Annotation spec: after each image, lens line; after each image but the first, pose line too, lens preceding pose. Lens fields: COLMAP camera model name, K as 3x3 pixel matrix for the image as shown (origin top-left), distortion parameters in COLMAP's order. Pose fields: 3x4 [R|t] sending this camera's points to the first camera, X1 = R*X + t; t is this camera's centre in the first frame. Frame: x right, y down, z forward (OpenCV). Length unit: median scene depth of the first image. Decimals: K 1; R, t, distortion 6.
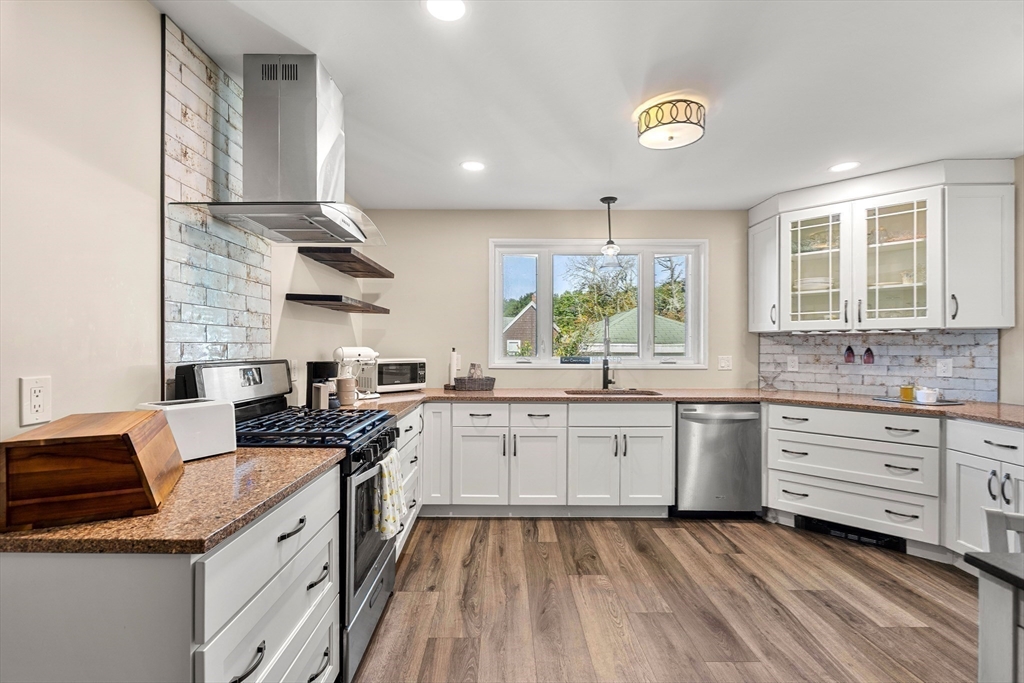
lens RADIAL K [[469.2, 0, 517.4], [0, 469.2, 345.1], [0, 0, 1]] dist [-0.003329, 0.001124]
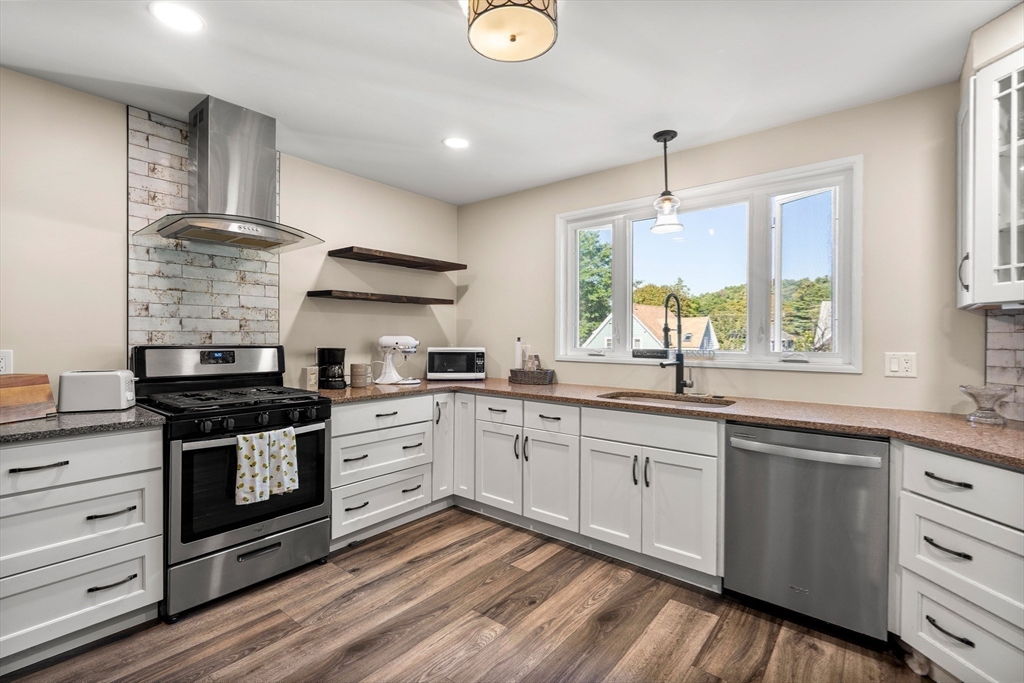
lens RADIAL K [[469.2, 0, 512.8], [0, 469.2, 337.8], [0, 0, 1]] dist [-0.003329, 0.001124]
pose [[0.768026, 0.001138, -0.640418, 0.530980], [-0.001048, 0.999999, 0.000520, 0.007014], [0.640418, 0.000272, 0.768026, 0.312914]]
